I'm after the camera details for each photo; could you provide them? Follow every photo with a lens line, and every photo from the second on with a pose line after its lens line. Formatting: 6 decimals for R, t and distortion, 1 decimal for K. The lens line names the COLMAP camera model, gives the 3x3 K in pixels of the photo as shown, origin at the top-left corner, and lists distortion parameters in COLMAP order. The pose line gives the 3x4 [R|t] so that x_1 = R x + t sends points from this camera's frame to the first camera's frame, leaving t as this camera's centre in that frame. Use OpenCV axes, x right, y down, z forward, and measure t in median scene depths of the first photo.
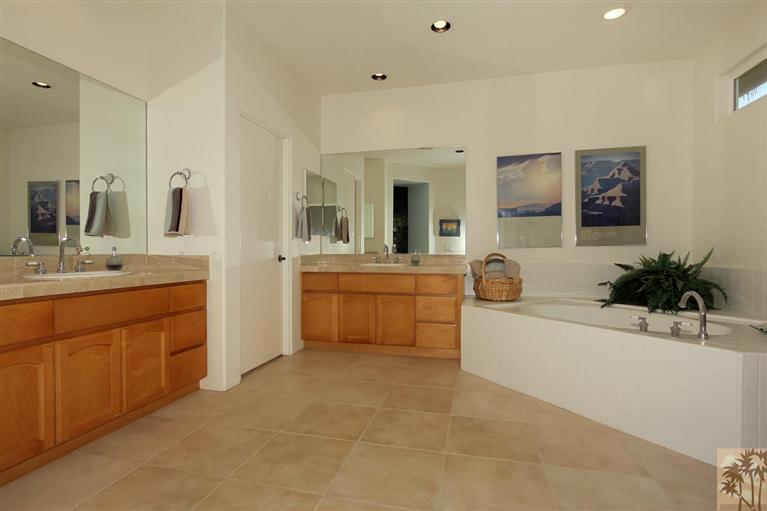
lens RADIAL K [[370.8, 0, 382.9], [0, 370.8, 255.5], [0, 0, 1]] dist [-0.002290, -0.002152]
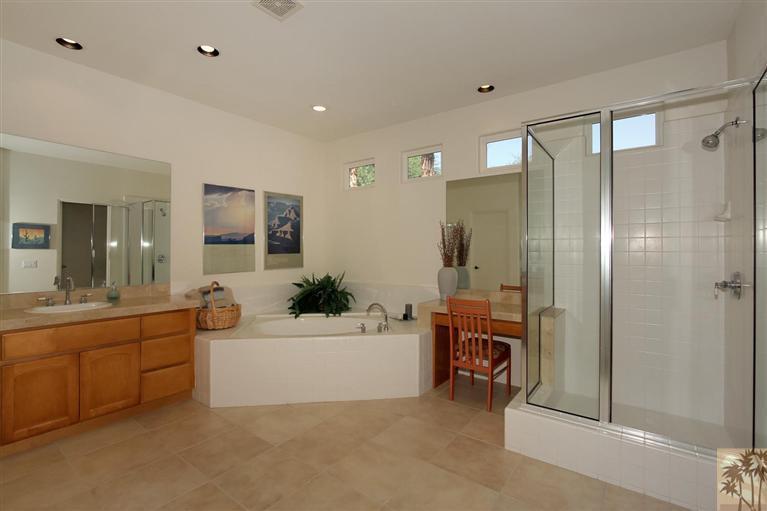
lens RADIAL K [[355.7, 0, 380.9], [0, 355.7, 252.3], [0, 0, 1]] dist [-0.015518, 0.001478]
pose [[0.403604, 0.000799, 0.914933, -0.388393], [0.007102, 0.999967, -0.004006, -0.076820], [-0.914906, 0.008115, 0.403585, 0.189997]]
